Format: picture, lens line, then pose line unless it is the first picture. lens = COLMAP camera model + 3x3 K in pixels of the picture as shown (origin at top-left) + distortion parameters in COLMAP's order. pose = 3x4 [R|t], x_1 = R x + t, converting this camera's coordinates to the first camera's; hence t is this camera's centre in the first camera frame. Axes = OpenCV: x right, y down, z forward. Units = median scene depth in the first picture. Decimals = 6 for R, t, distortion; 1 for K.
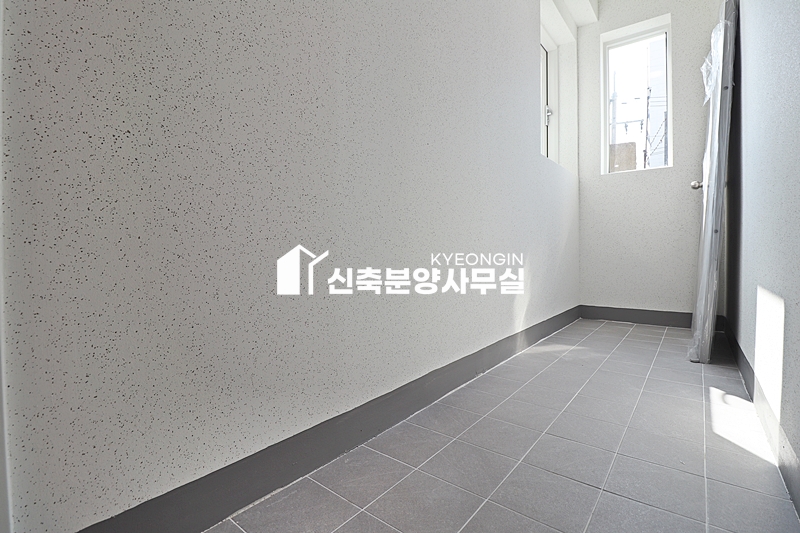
lens RADIAL K [[370.3, 0, 401.5], [0, 370.3, 257.0], [0, 0, 1]] dist [-0.003484, -0.008240]
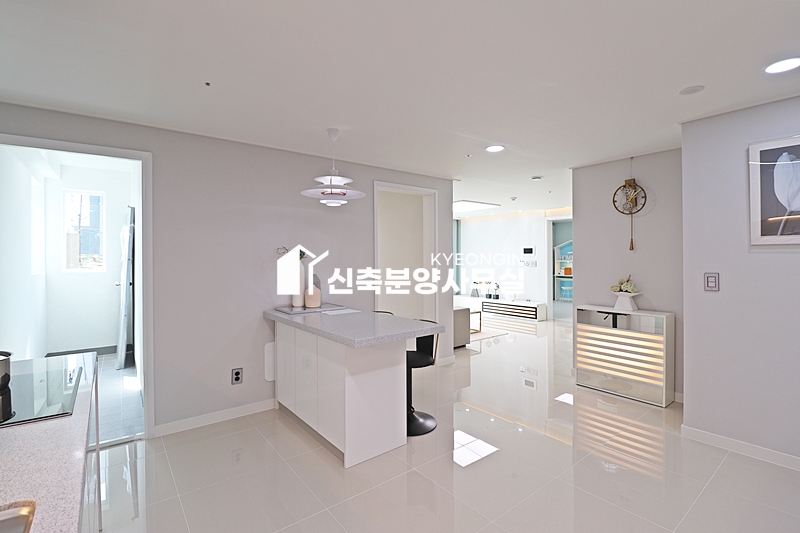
lens RADIAL K [[370.3, 0, 401.5], [0, 370.3, 257.0], [0, 0, 1]] dist [-0.003484, -0.008240]
pose [[0.240511, -0.001619, 0.970645, -0.856217], [0.011900, 0.999928, -0.001281, -0.330505], [-0.970573, 0.011859, 0.240513, -1.086216]]
